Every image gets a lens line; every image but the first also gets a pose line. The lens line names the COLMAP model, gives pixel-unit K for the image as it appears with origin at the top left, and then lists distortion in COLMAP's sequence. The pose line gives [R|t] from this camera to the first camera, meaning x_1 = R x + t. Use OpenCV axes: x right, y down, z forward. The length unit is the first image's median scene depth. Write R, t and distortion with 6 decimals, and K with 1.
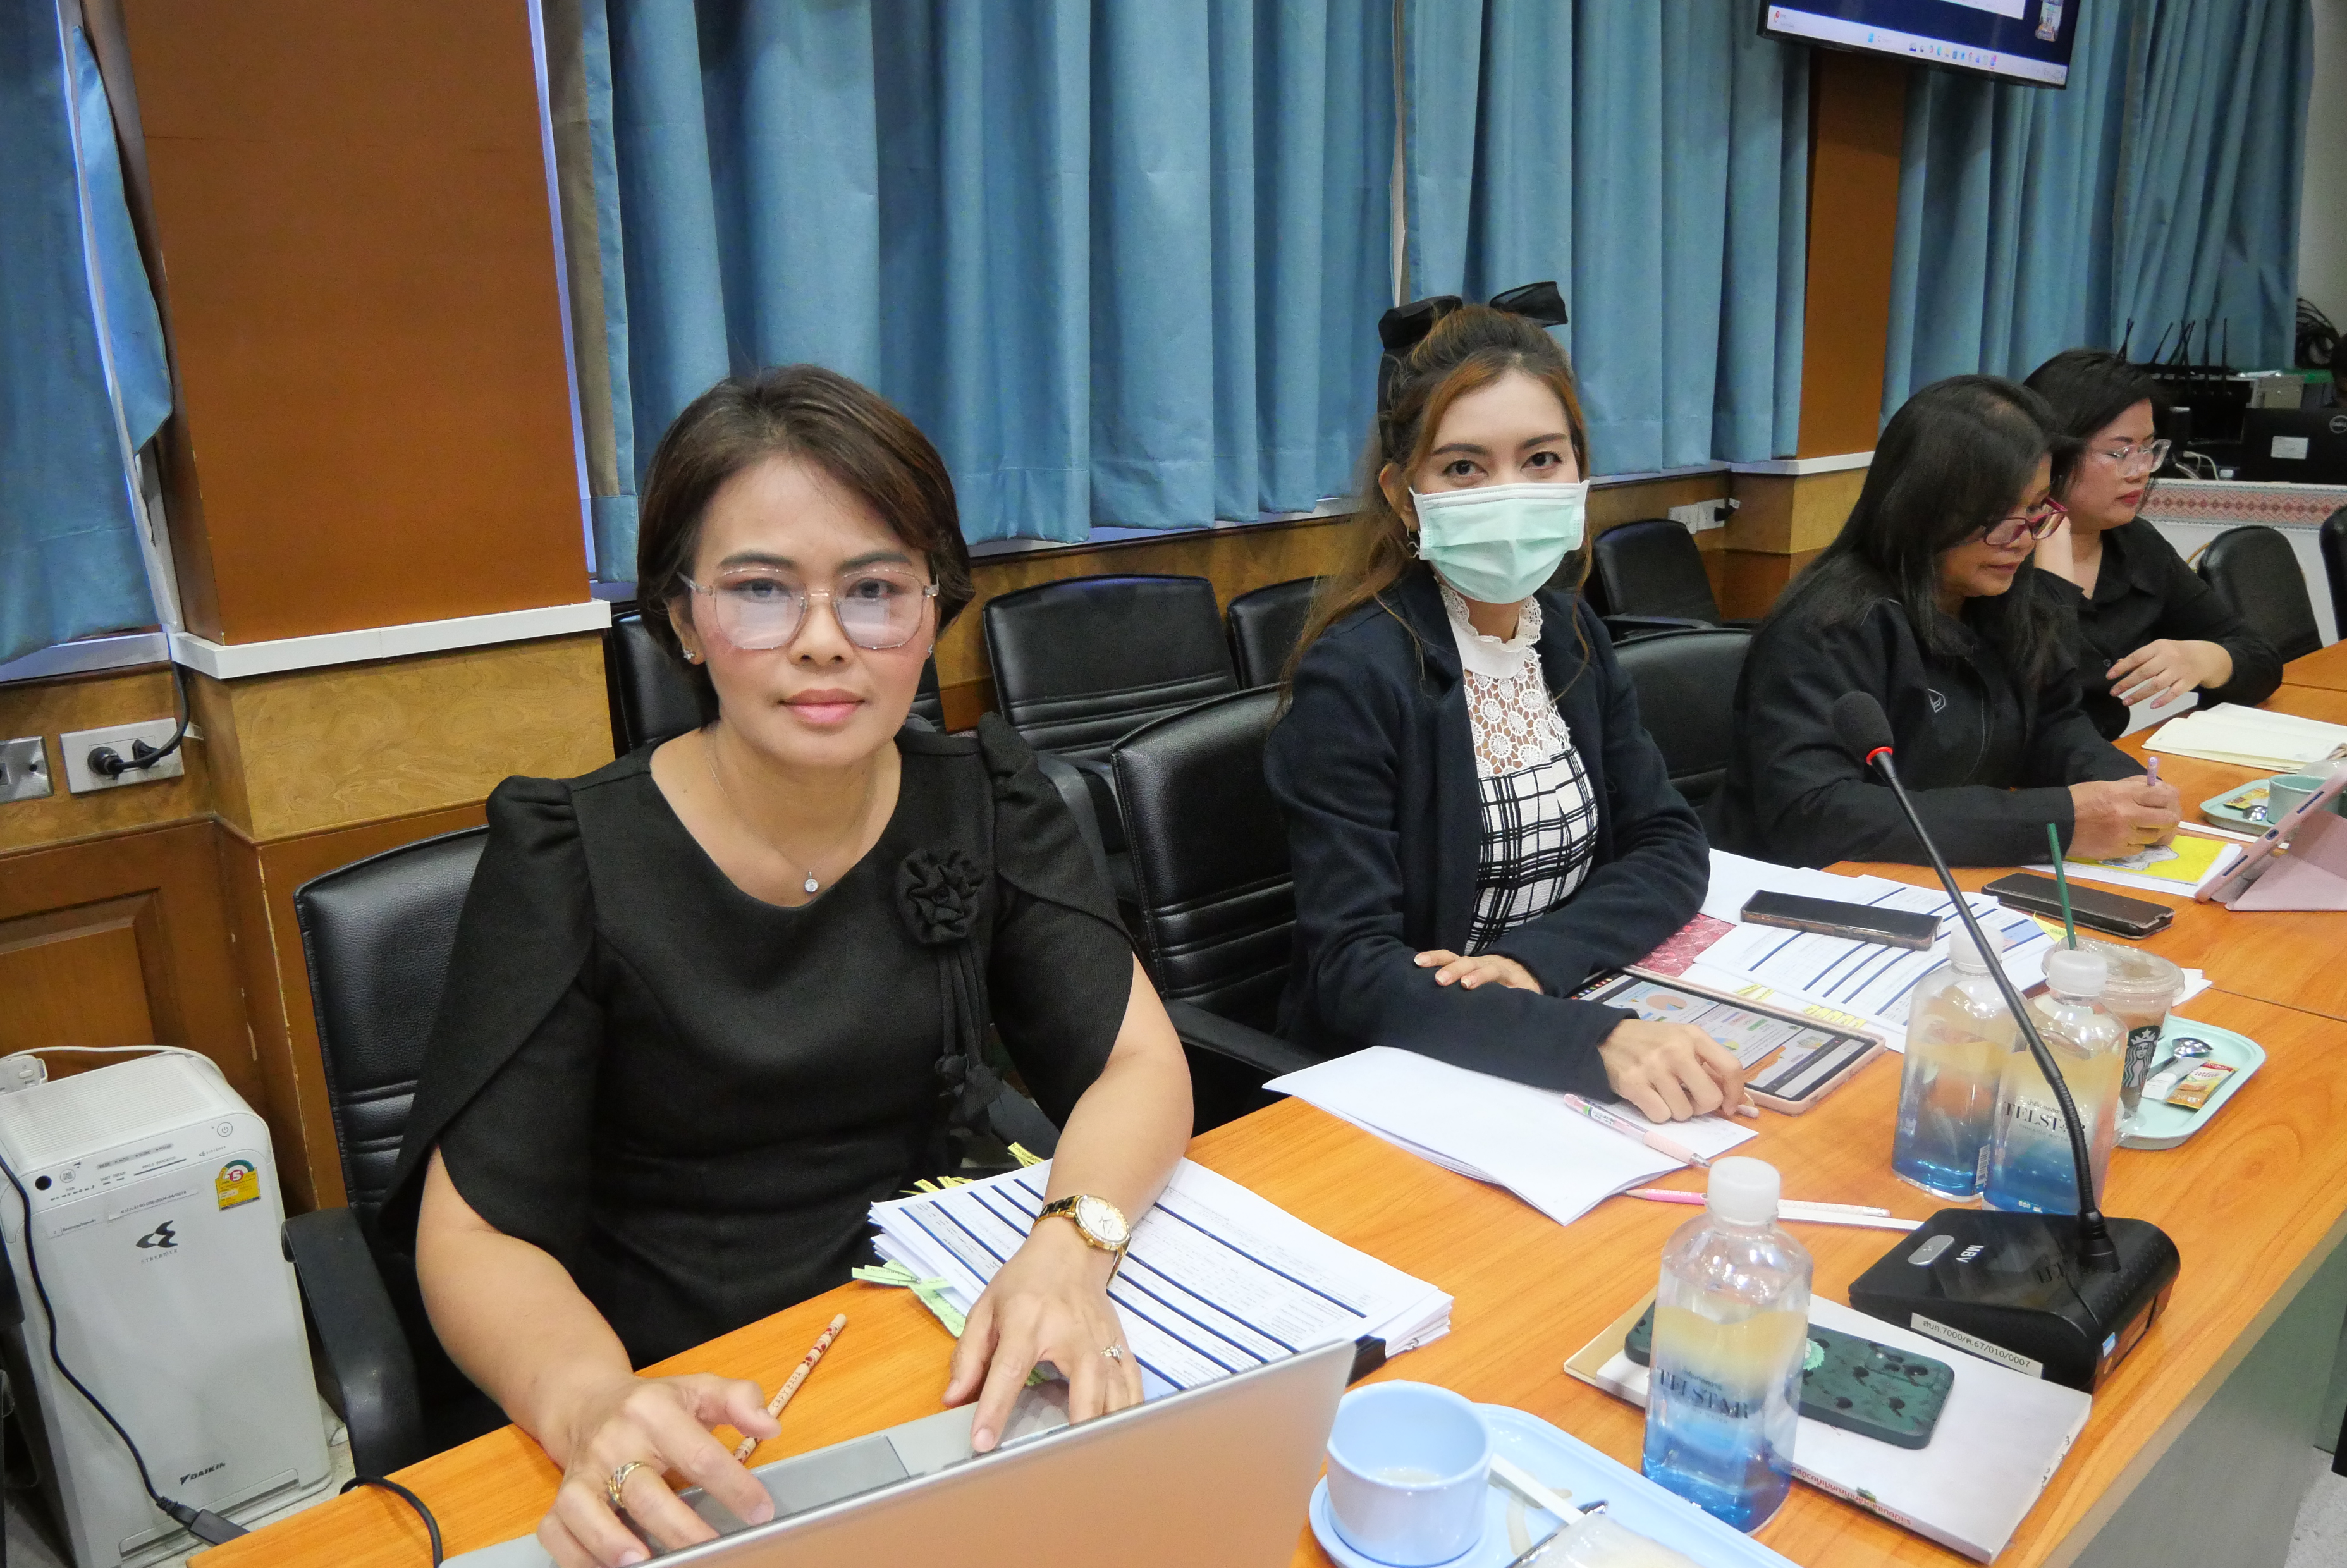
lens RADIAL K [[1706.8, 0, 1173.5], [0, 1706.8, 784.0], [0, 0, 1]] dist [-0.061346, 0.030431]
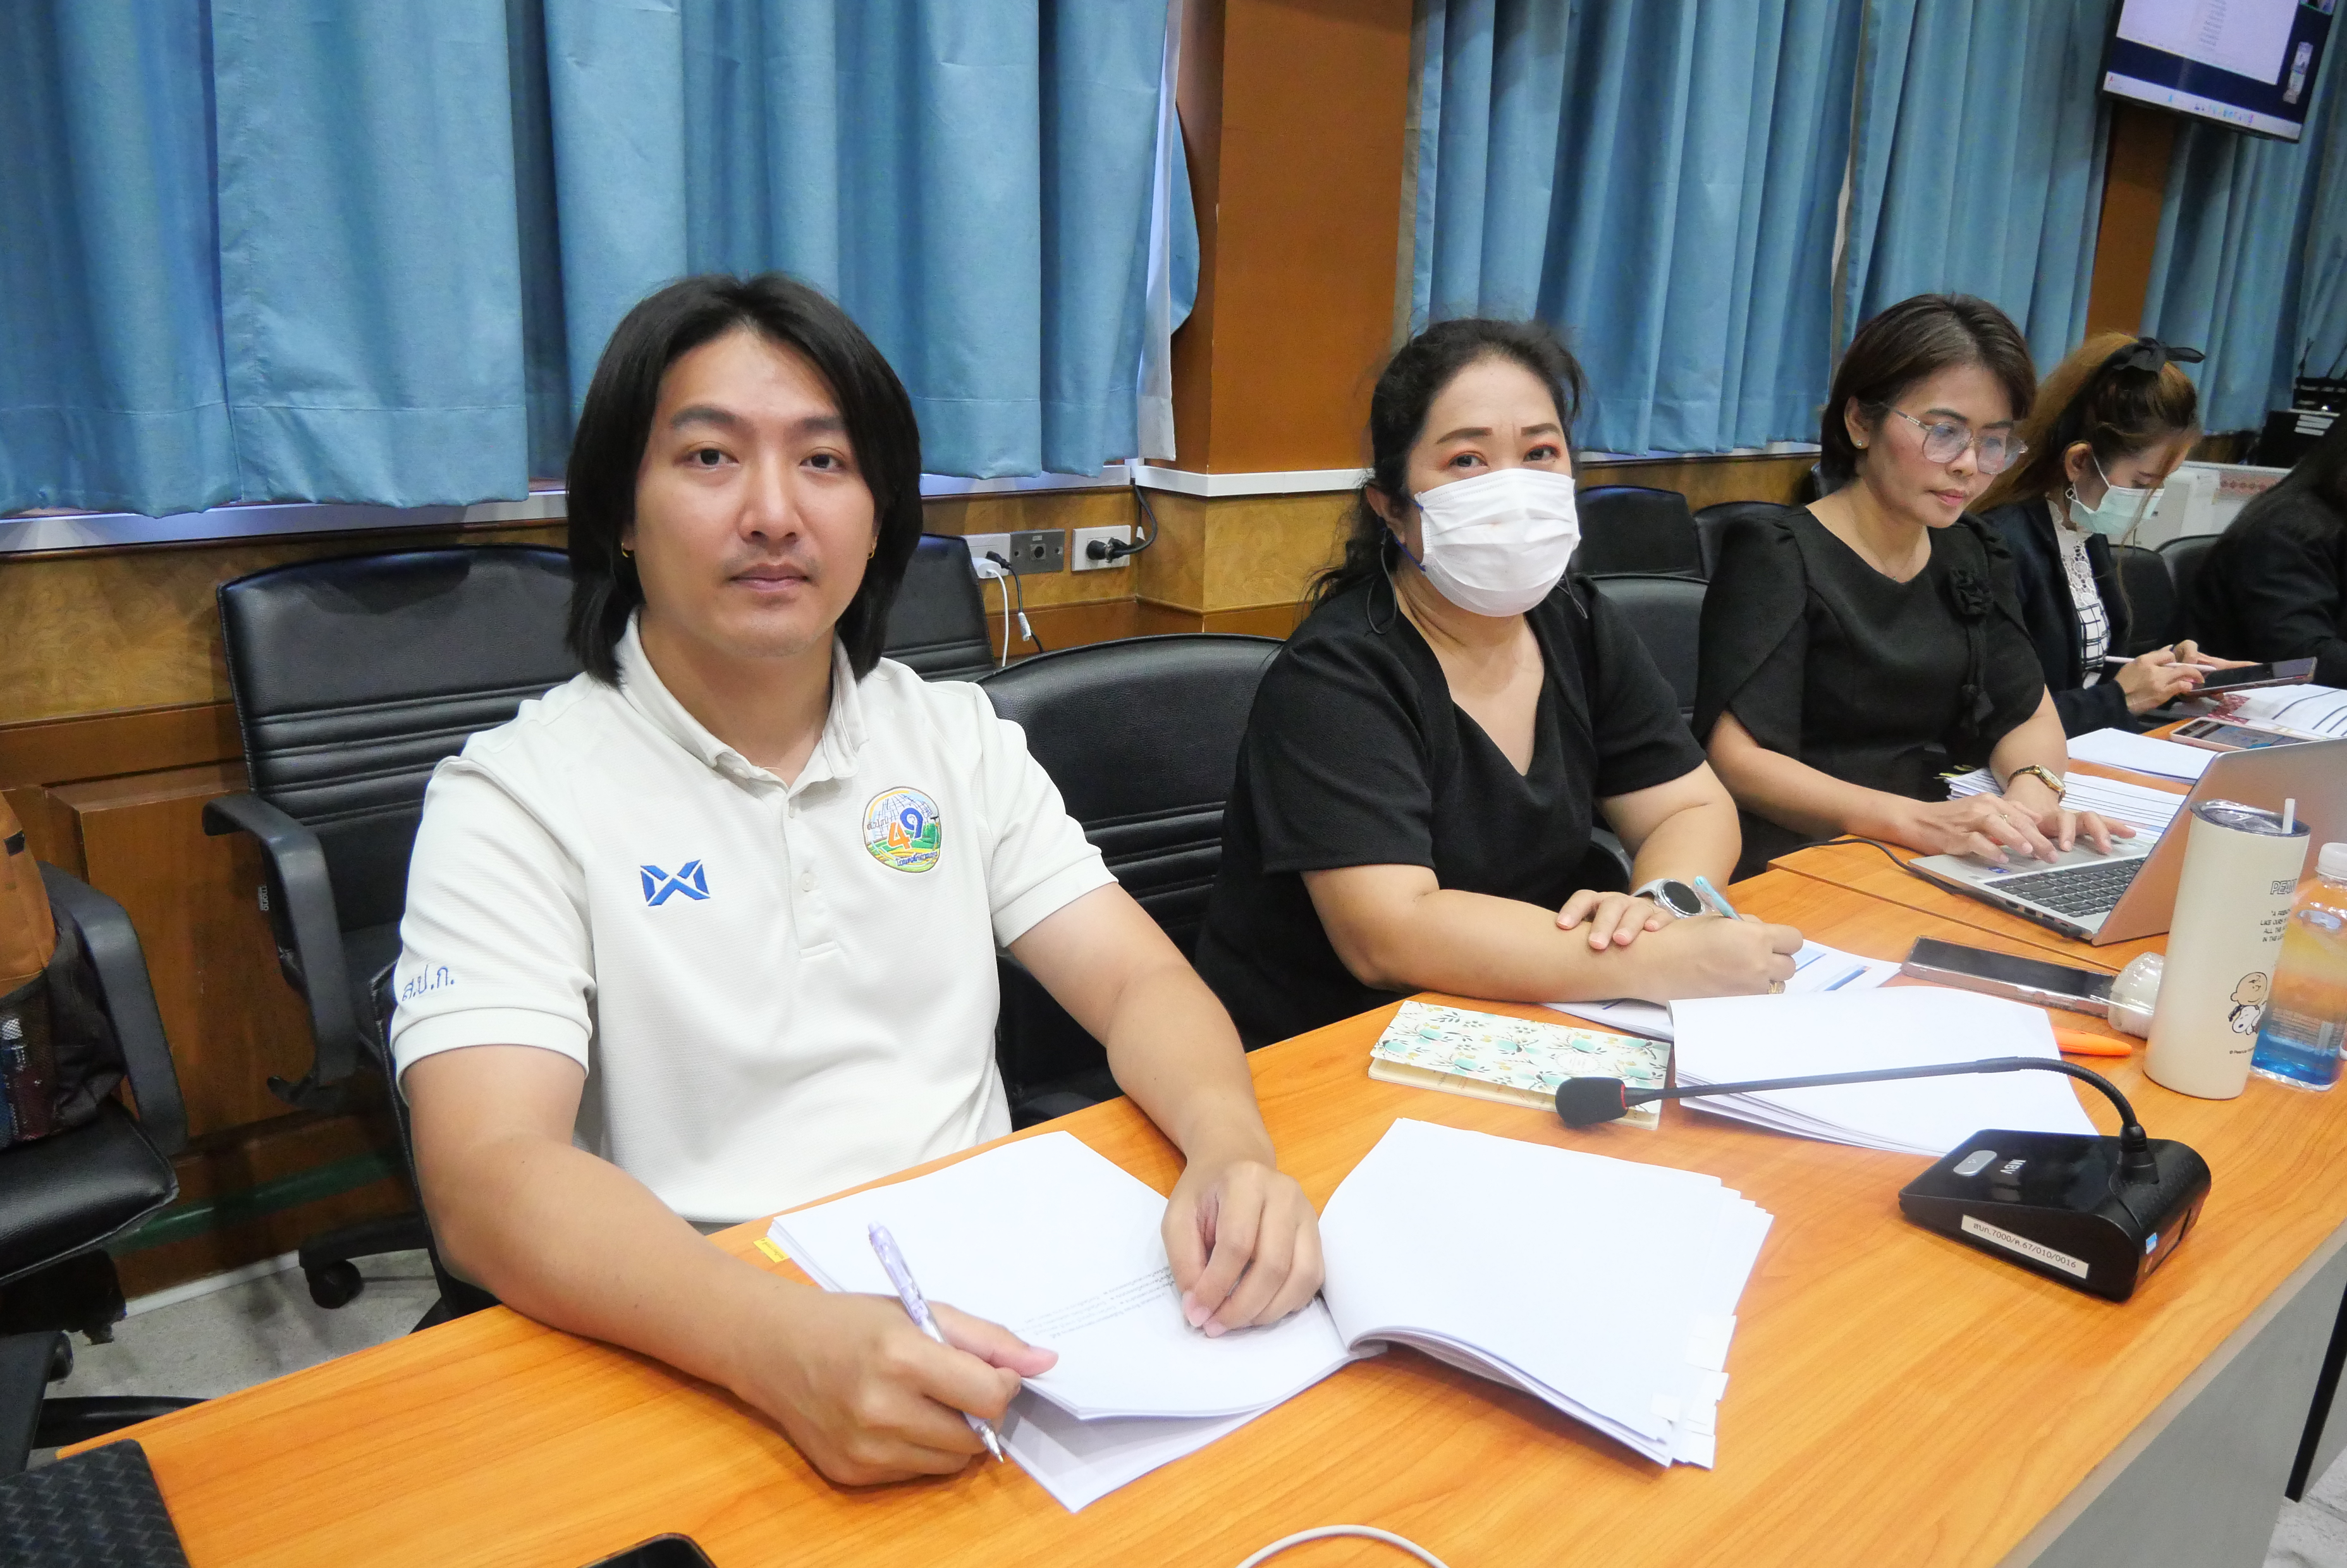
lens RADIAL K [[1635.8, 0, 1173.5], [0, 1635.8, 784.0], [0, 0, 1]] dist [-0.049754, 0.019611]
pose [[0.997335, 0.071843, -0.012677, -0.512360], [-0.071249, 0.996560, 0.042318, 0.118804], [0.015673, -0.041302, 0.999024, -0.409401]]
